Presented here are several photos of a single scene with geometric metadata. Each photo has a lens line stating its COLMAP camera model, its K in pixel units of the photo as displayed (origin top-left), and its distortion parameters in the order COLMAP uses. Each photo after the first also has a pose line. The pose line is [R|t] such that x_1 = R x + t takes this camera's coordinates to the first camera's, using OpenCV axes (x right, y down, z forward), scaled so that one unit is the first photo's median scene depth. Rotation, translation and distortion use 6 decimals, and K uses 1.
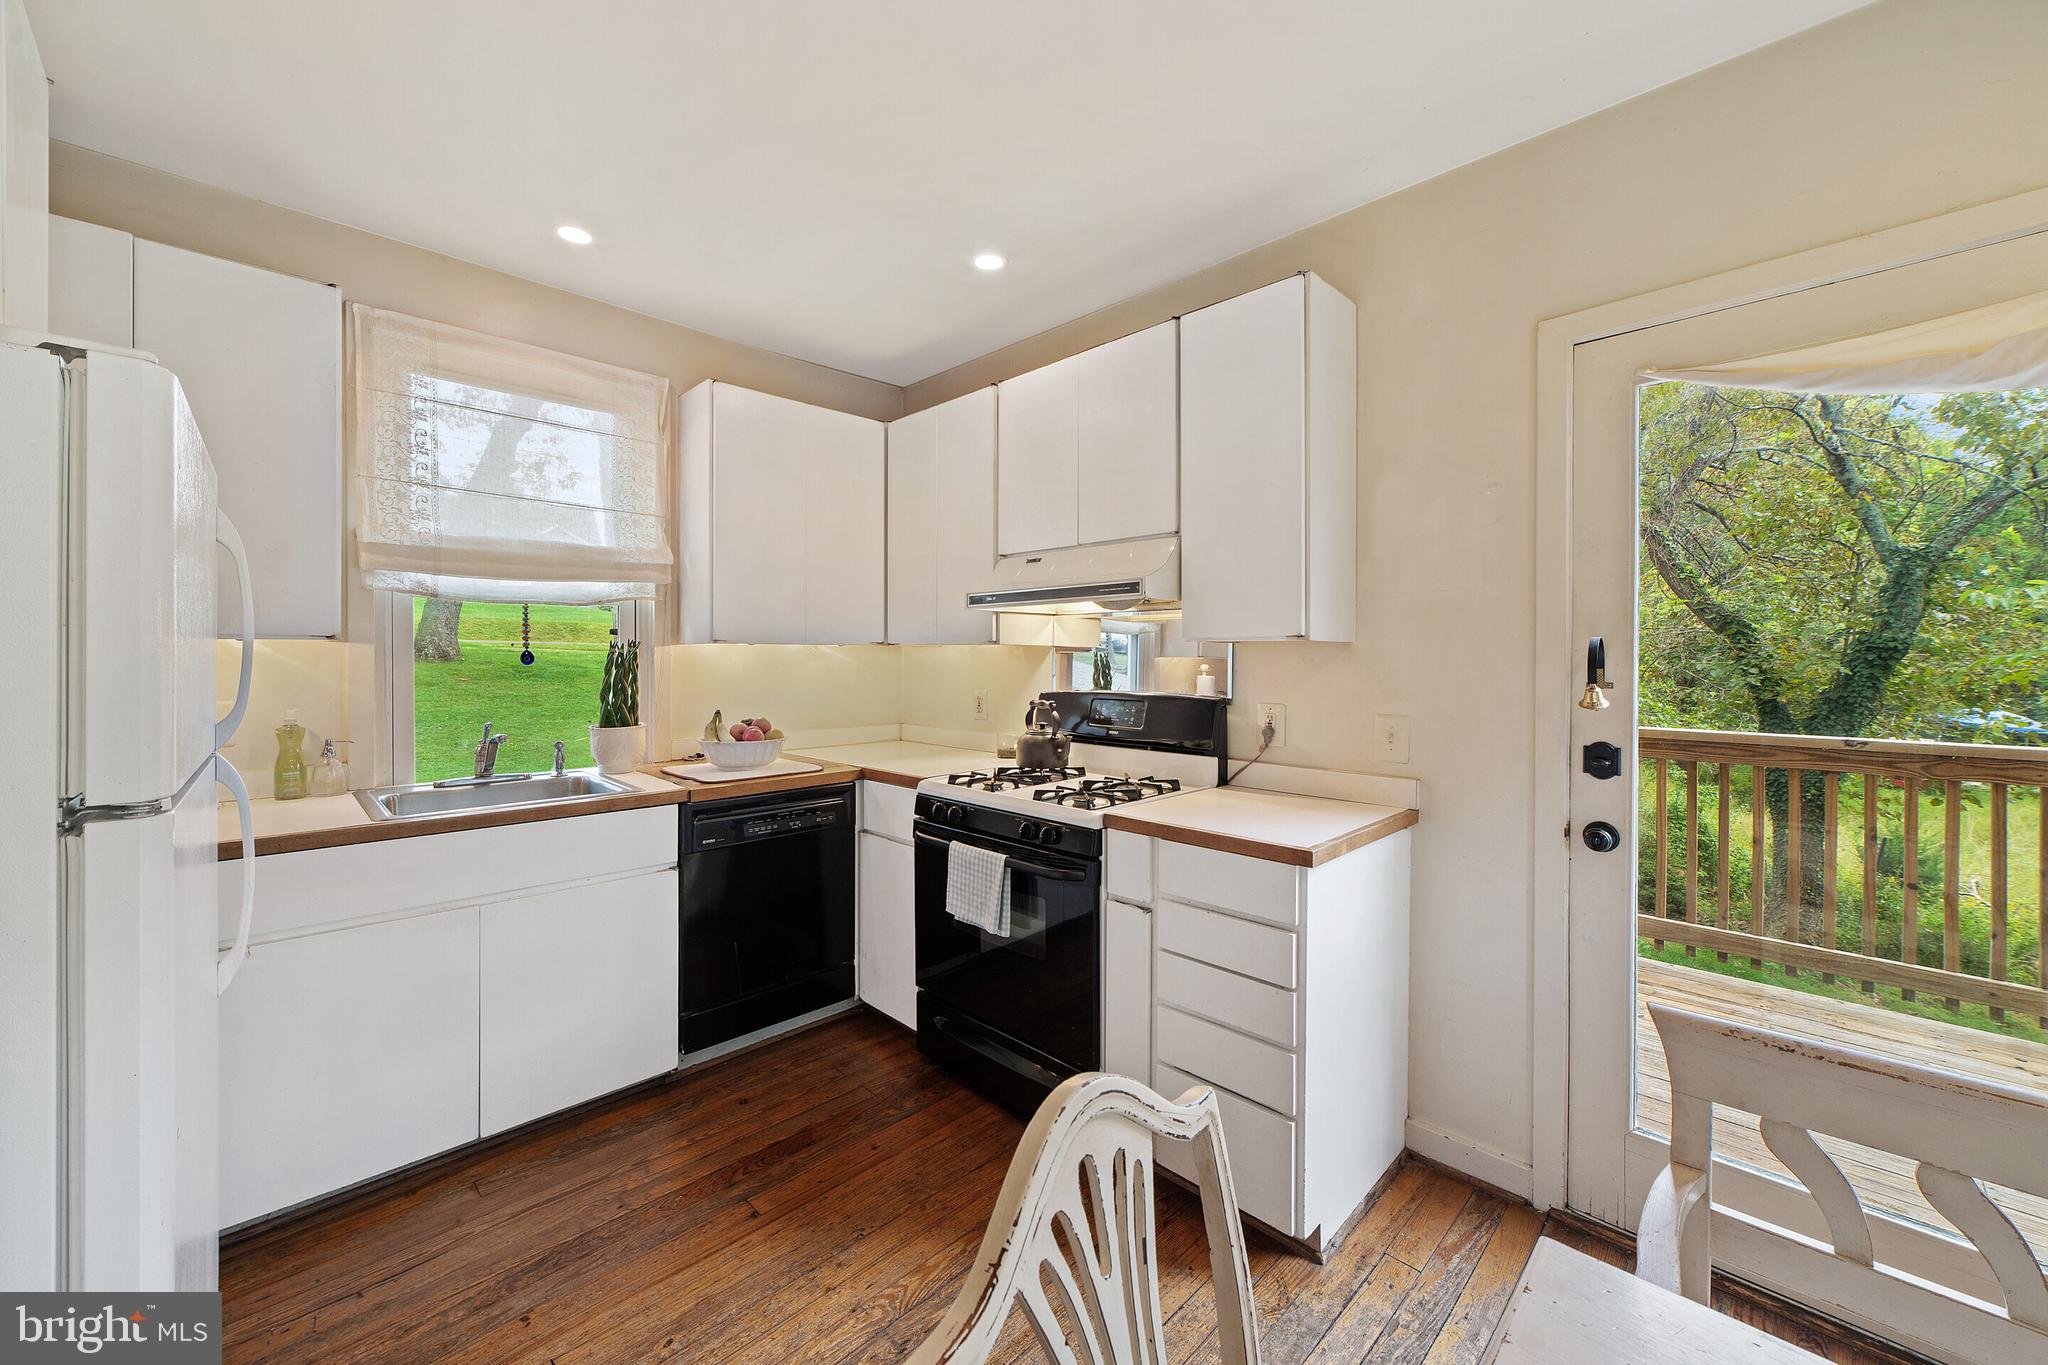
lens RADIAL K [[790.0, 0, 1021.5], [0, 790.0, 660.4], [0, 0, 1]] dist [0.000314, 0.000206]
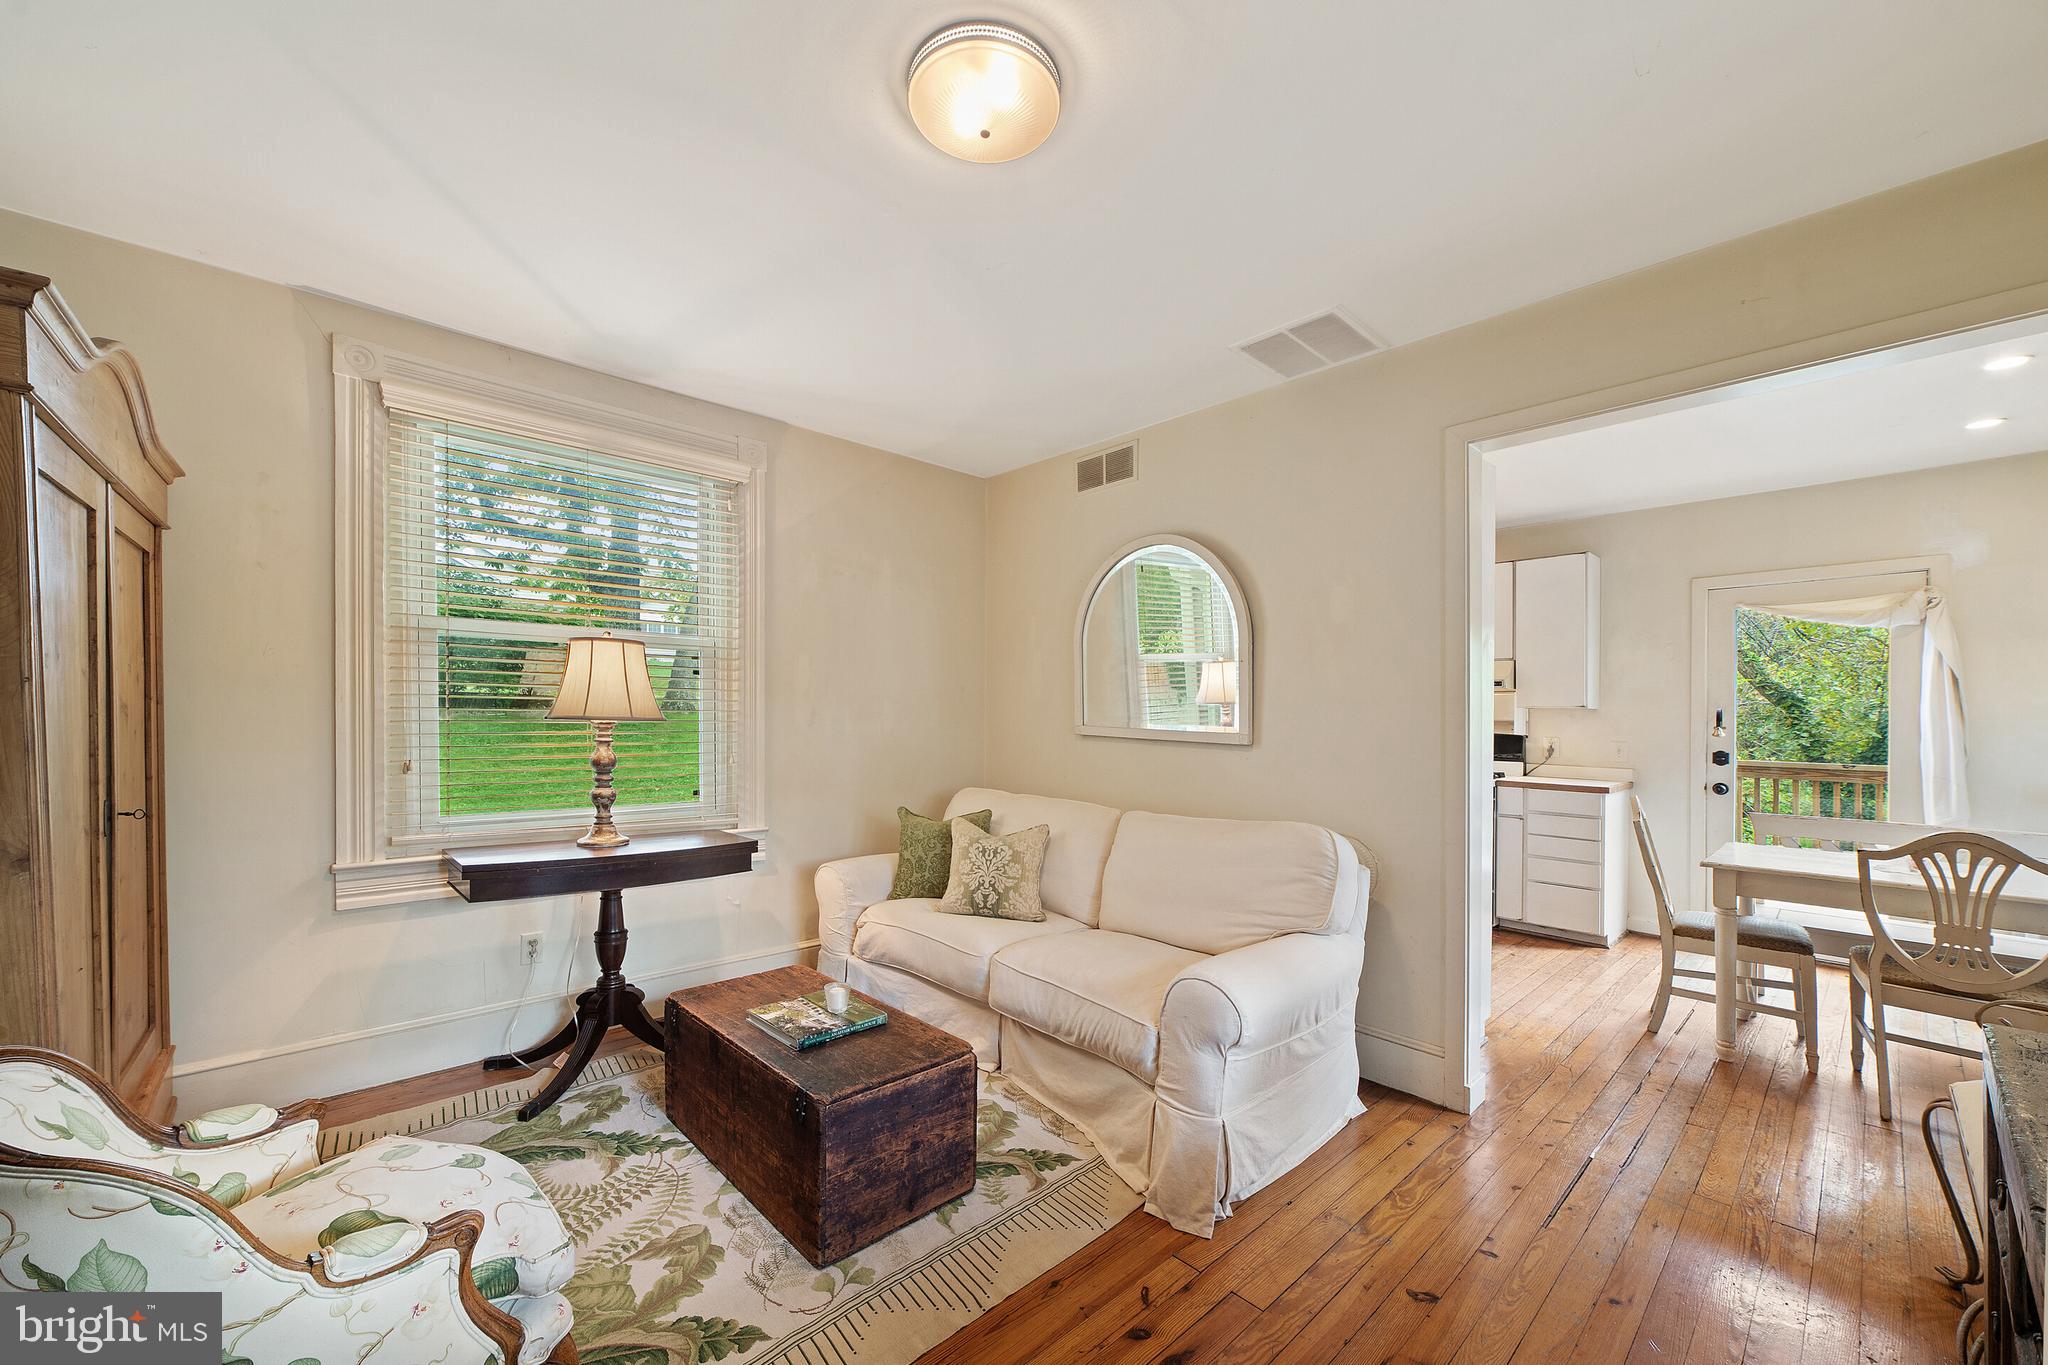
lens RADIAL K [[792.4, 0, 1000.2], [0, 792.4, 709.4], [0, 0, 1]] dist [0.000110, 0.000105]
pose [[0.998380, 0.013991, -0.055154, -0.352599], [-0.014816, 0.999784, -0.014576, 0.010896], [0.054938, 0.015369, 0.998371, -0.408786]]
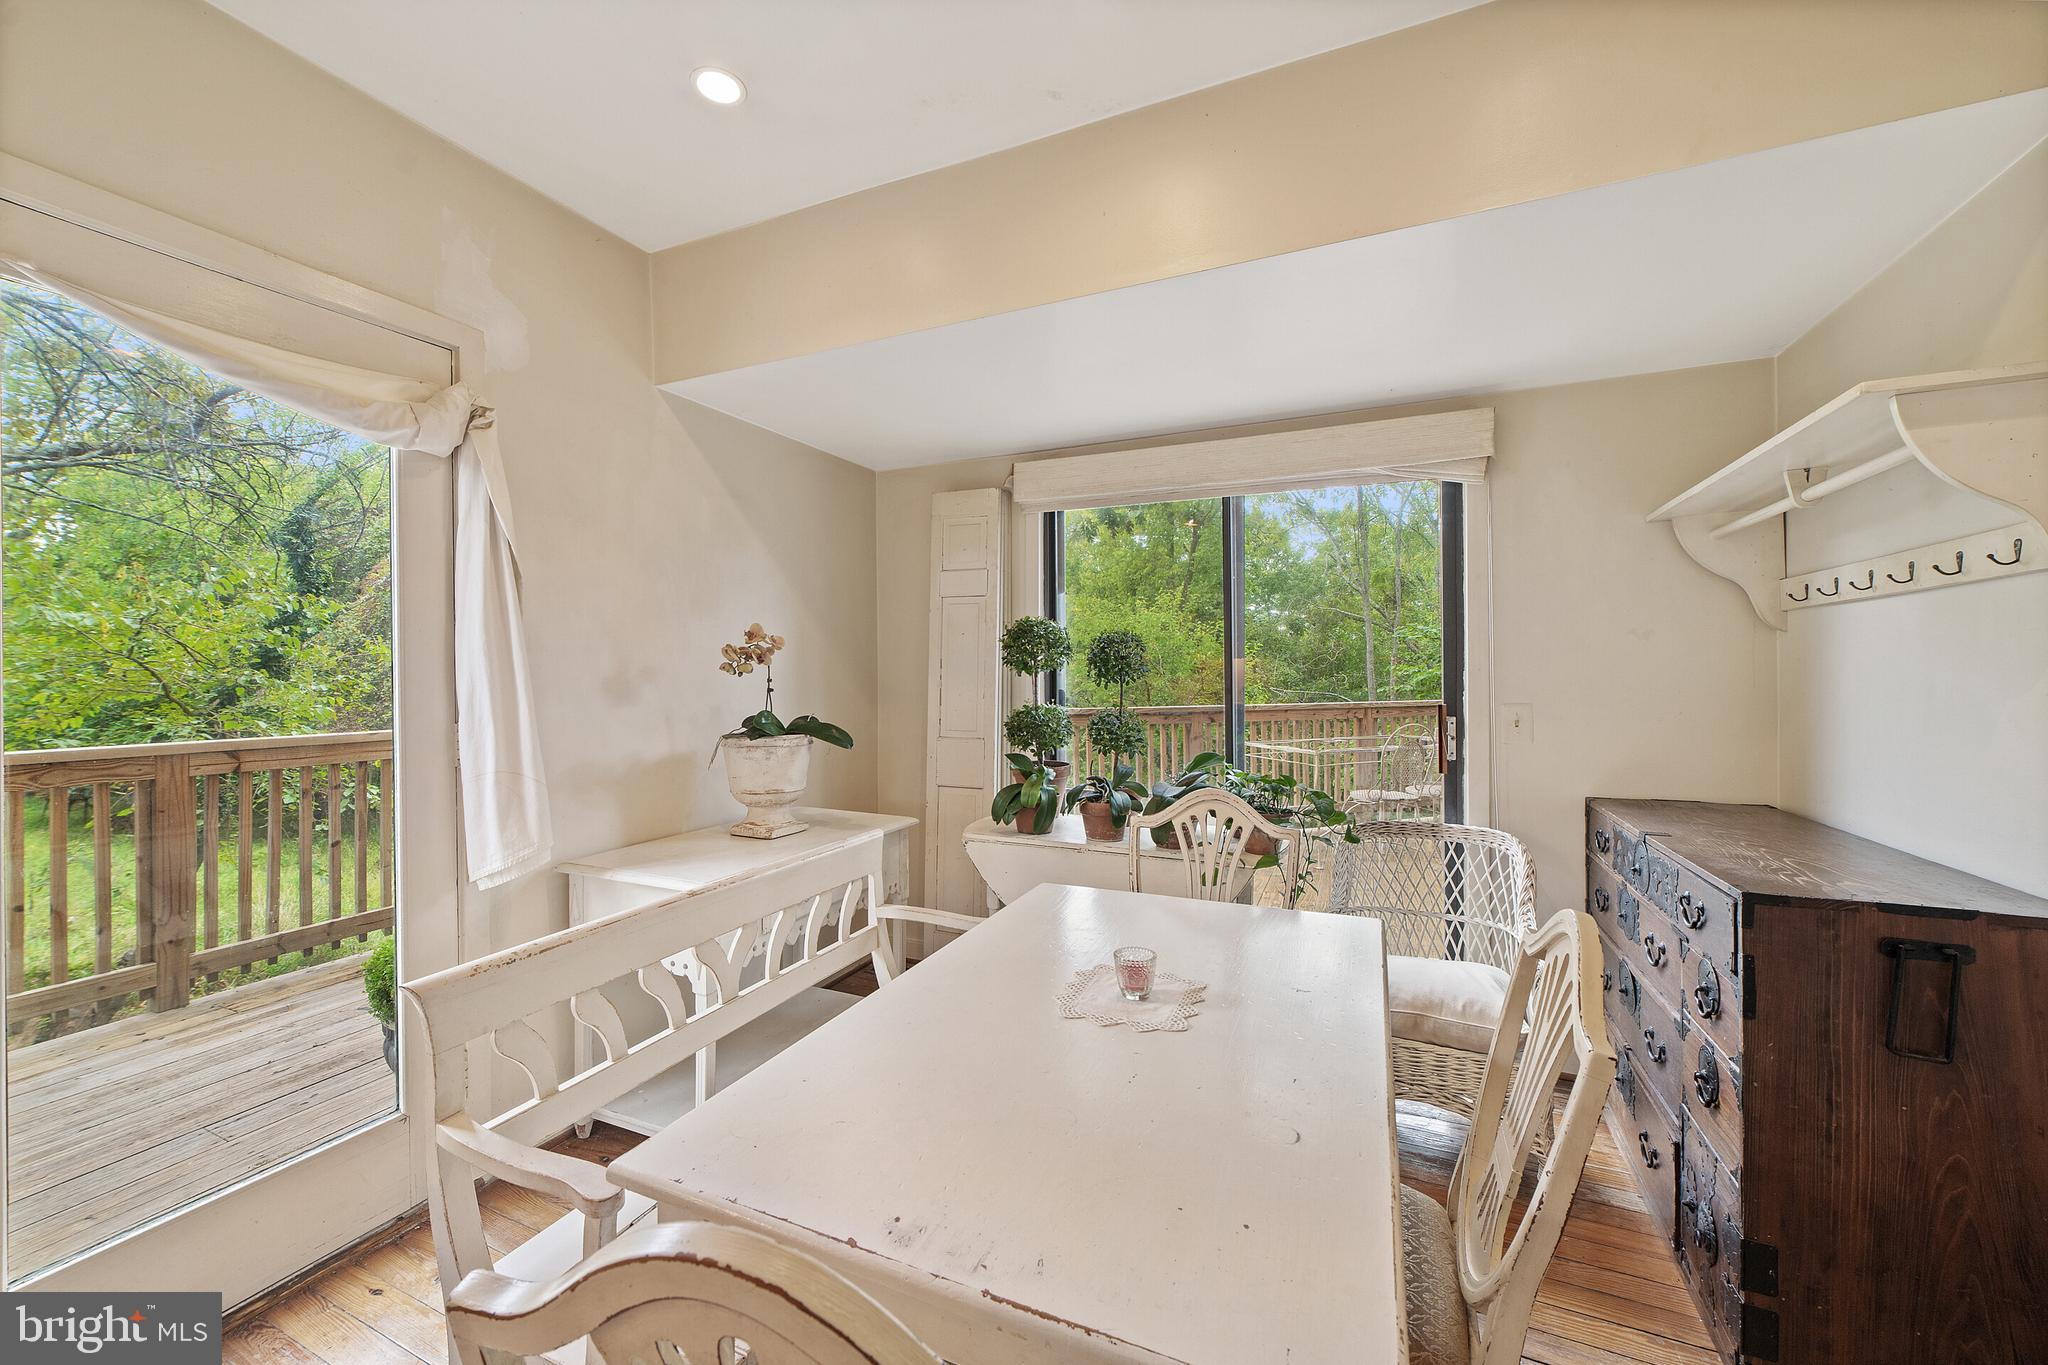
lens RADIAL K [[794.2, 0, 1006.8], [0, 794.2, 677.9], [0, 0, 1]] dist [-0.000136, -0.000072]
pose [[-0.348316, -0.004394, 0.937367, -0.058449], [0.008702, 0.999931, 0.007921, 0.007357], [-0.937337, 0.010916, -0.348254, 0.095271]]
